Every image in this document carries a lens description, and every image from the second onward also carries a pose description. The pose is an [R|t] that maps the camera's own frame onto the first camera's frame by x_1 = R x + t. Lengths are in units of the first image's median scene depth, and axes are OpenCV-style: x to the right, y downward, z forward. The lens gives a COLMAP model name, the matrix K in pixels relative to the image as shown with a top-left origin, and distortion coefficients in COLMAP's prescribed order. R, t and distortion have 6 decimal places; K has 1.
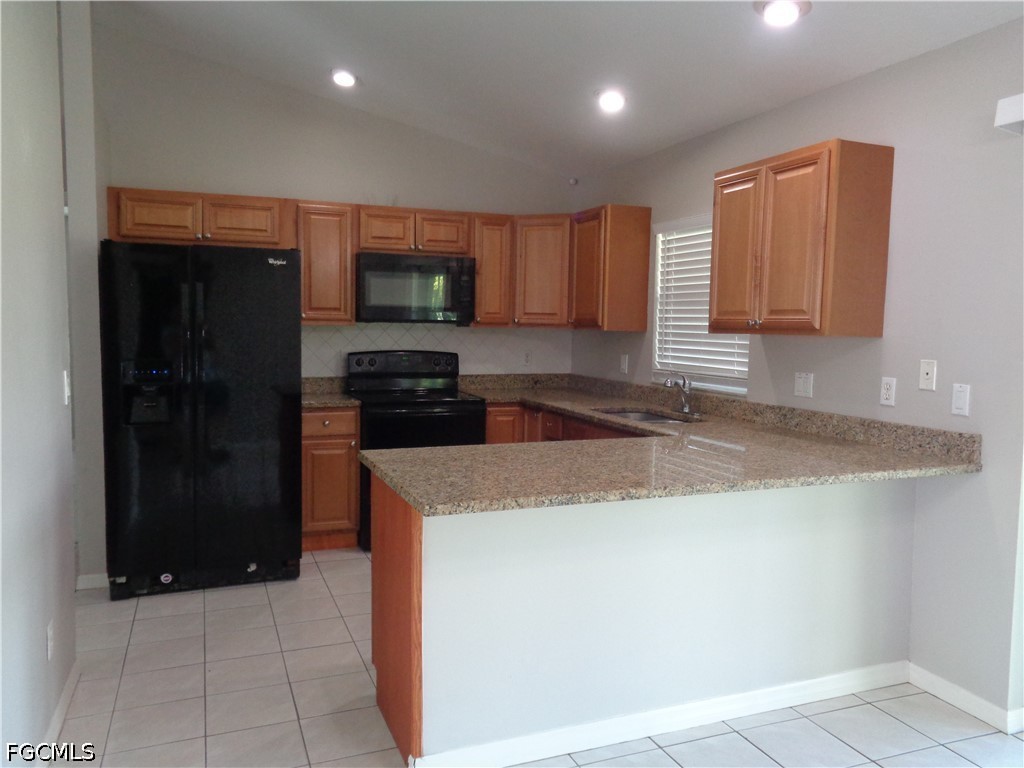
lens RADIAL K [[780.1, 0, 517.2], [0, 780.1, 385.8], [0, 0, 1]] dist [0.014290, 0.005425]
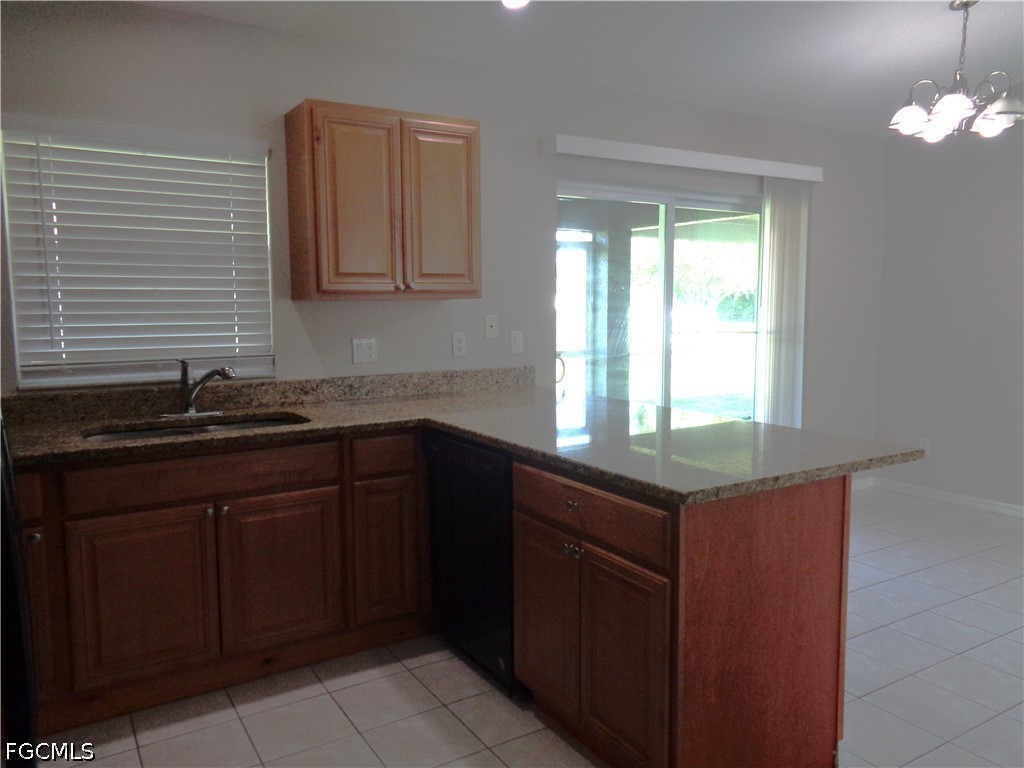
lens RADIAL K [[780.1, 0, 517.2], [0, 780.1, 385.8], [0, 0, 1]] dist [0.014290, 0.005425]
pose [[-0.170388, -0.128657, 0.976942, -0.615459], [0.079028, 0.986462, 0.143694, -0.082312], [-0.982203, 0.101689, -0.157913, 0.965409]]
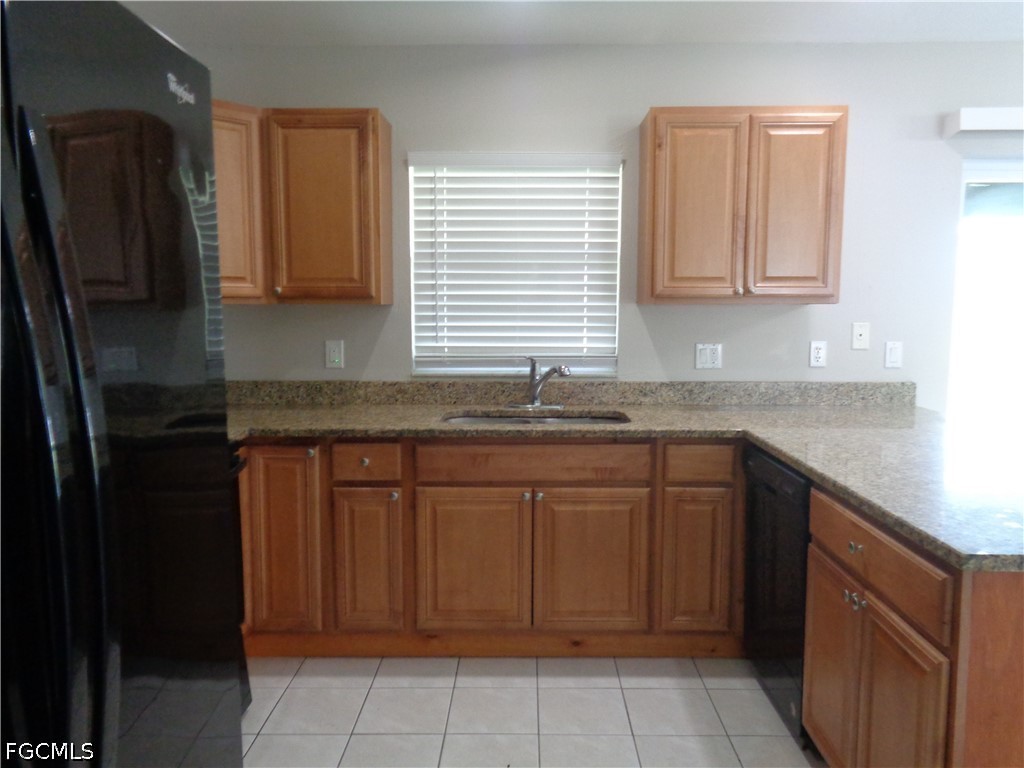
lens RADIAL K [[780.1, 0, 517.2], [0, 780.1, 385.8], [0, 0, 1]] dist [0.014290, 0.005425]
pose [[0.392079, -0.118833, 0.912224, -0.593586], [0.078841, 0.992314, 0.095379, -0.074214], [-0.916547, 0.034524, 0.398434, 0.830678]]
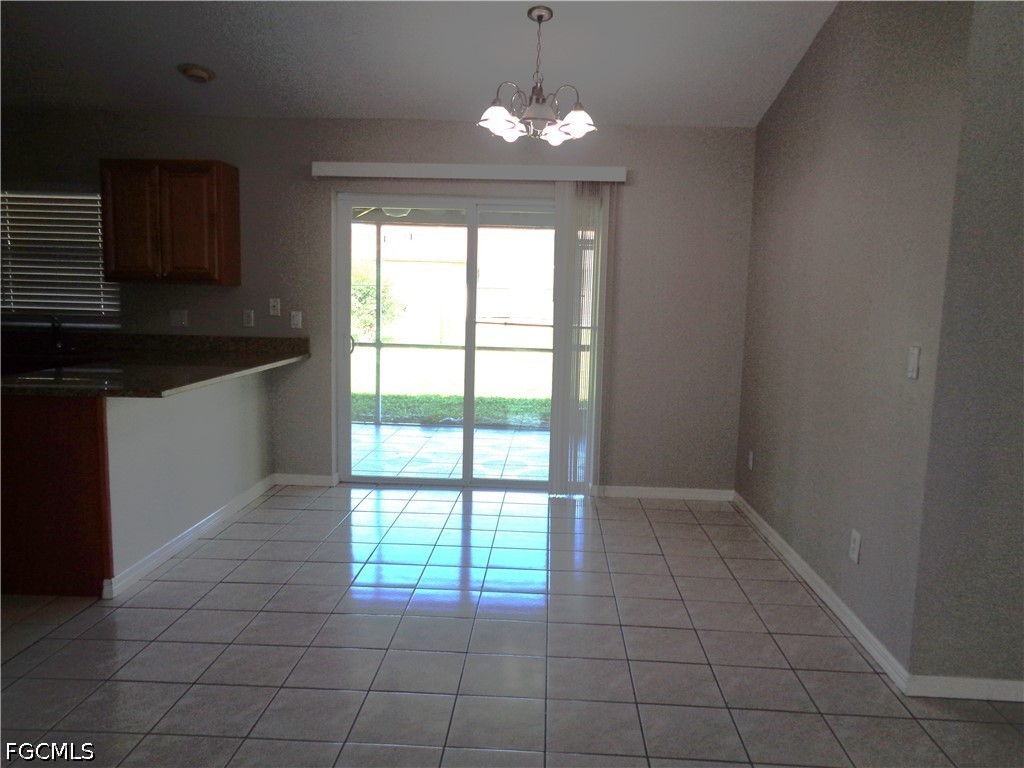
lens RADIAL K [[780.1, 0, 517.2], [0, 780.1, 385.8], [0, 0, 1]] dist [0.014290, 0.005425]
pose [[0.421759, -0.117032, 0.899124, -0.689393], [0.057635, 0.993090, 0.102228, 0.010815], [-0.904875, 0.008705, 0.425589, -0.190343]]
